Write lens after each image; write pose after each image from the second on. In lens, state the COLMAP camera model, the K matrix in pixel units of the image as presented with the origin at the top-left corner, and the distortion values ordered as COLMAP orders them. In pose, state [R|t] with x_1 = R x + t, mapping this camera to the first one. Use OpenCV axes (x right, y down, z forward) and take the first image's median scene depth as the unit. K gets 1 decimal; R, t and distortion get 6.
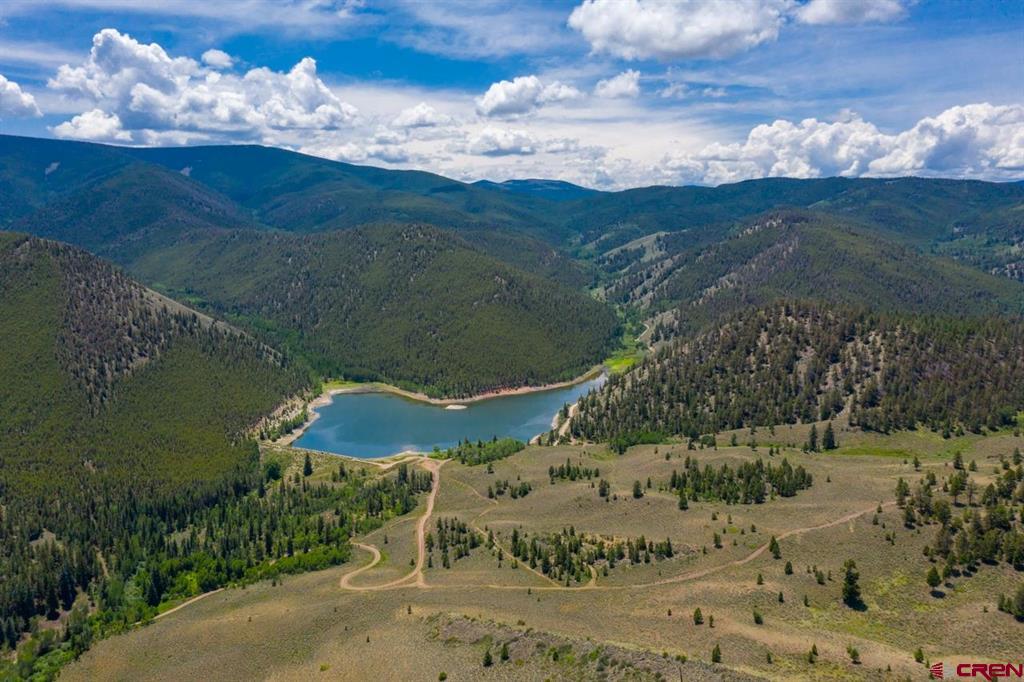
lens RADIAL K [[807.3, 0, 510.9], [0, 807.3, 339.0], [0, 0, 1]] dist [-0.001700, 0.012379]
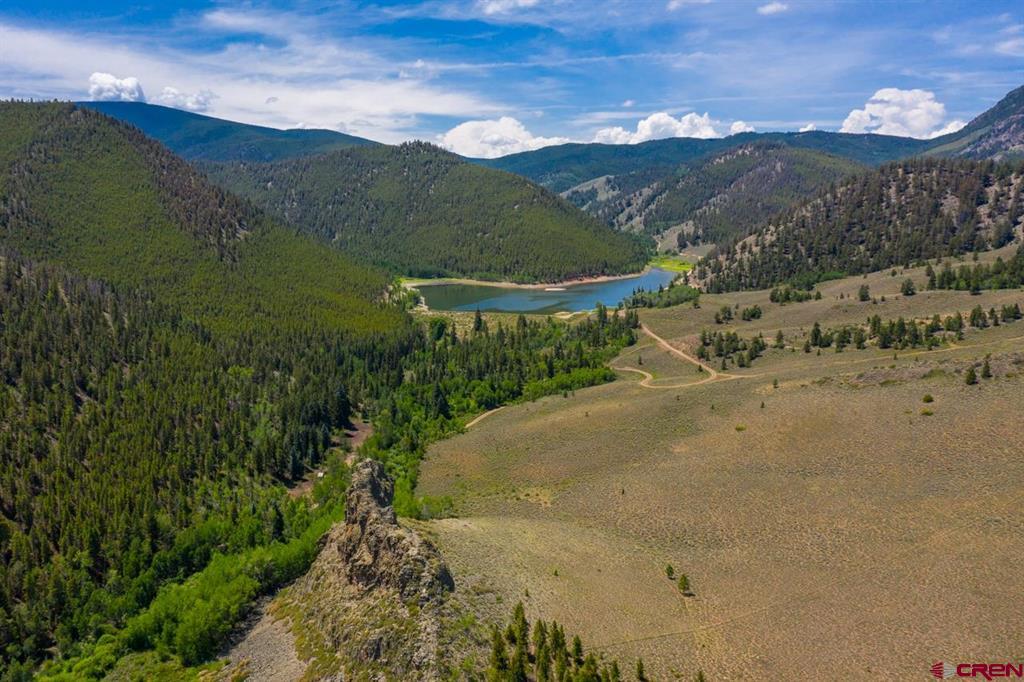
lens RADIAL K [[807.3, 0, 510.9], [0, 807.3, 339.0], [0, 0, 1]] dist [-0.001700, 0.012379]
pose [[0.986279, -0.034952, 0.161342, -0.249611], [0.031430, 0.999210, 0.024331, 0.106446], [-0.162065, -0.018926, 0.986599, 0.049186]]
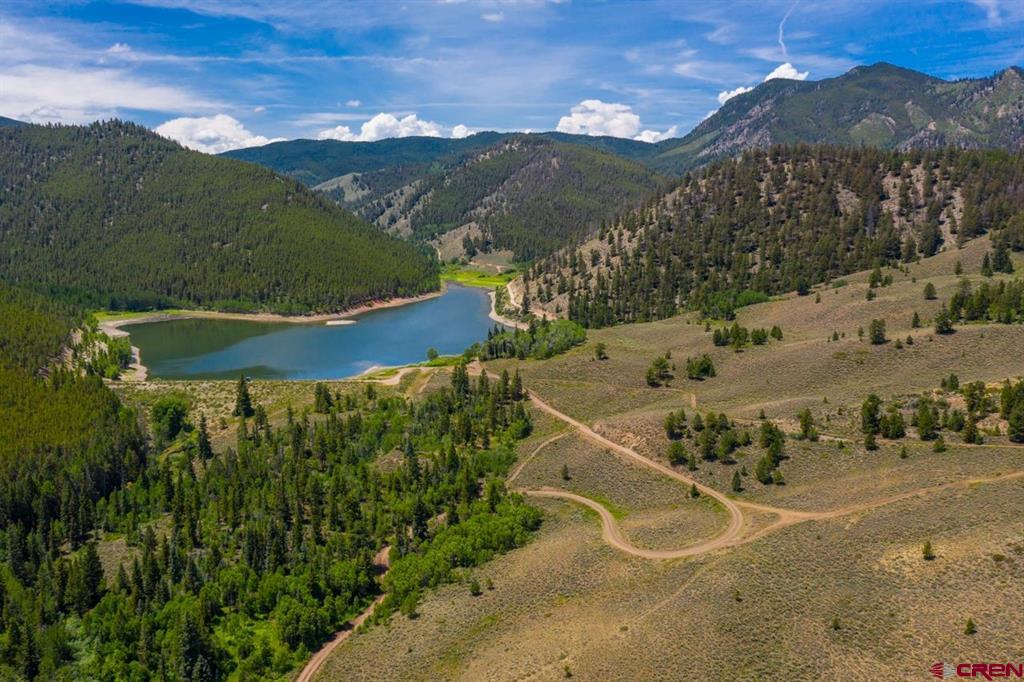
lens RADIAL K [[809.8, 0, 508.2], [0, 809.8, 339.5], [0, 0, 1]] dist [-0.000836, 0.006786]
pose [[0.881231, -0.086124, 0.464774, -0.234875], [0.076850, 0.996283, 0.038904, 0.074647], [-0.466397, 0.001434, 0.884574, 0.297193]]
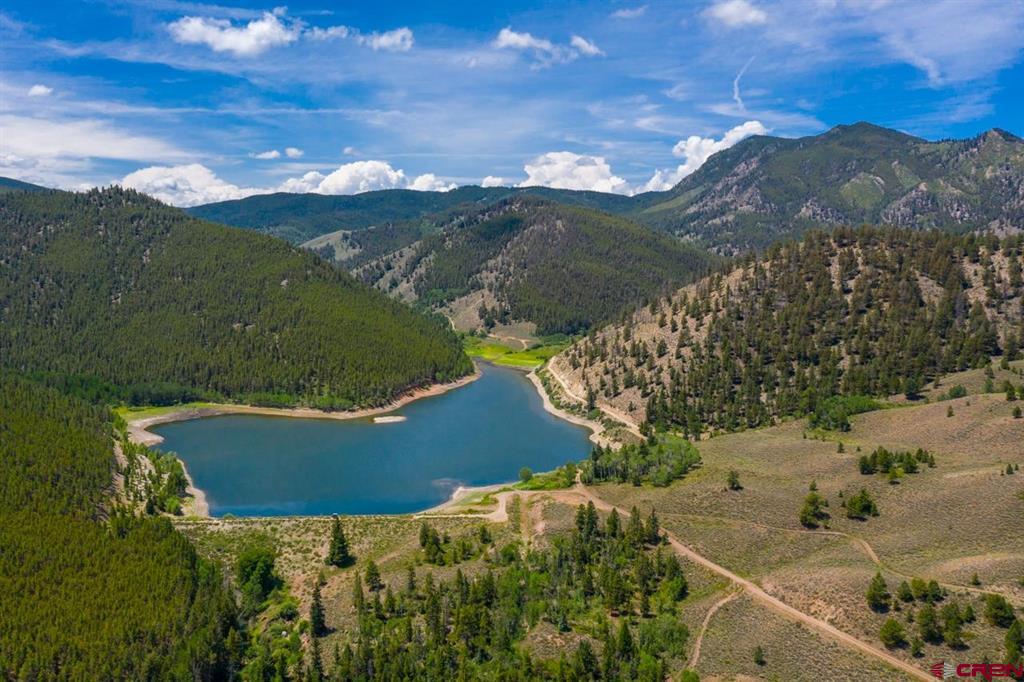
lens RADIAL K [[809.8, 0, 507.8], [0, 809.8, 344.5], [0, 0, 1]] dist [-0.003520, 0.004352]
pose [[0.861473, -0.067311, 0.503322, -0.270708], [0.082875, 0.996523, -0.008579, 0.035619], [-0.500995, 0.049103, 0.864056, 0.364742]]
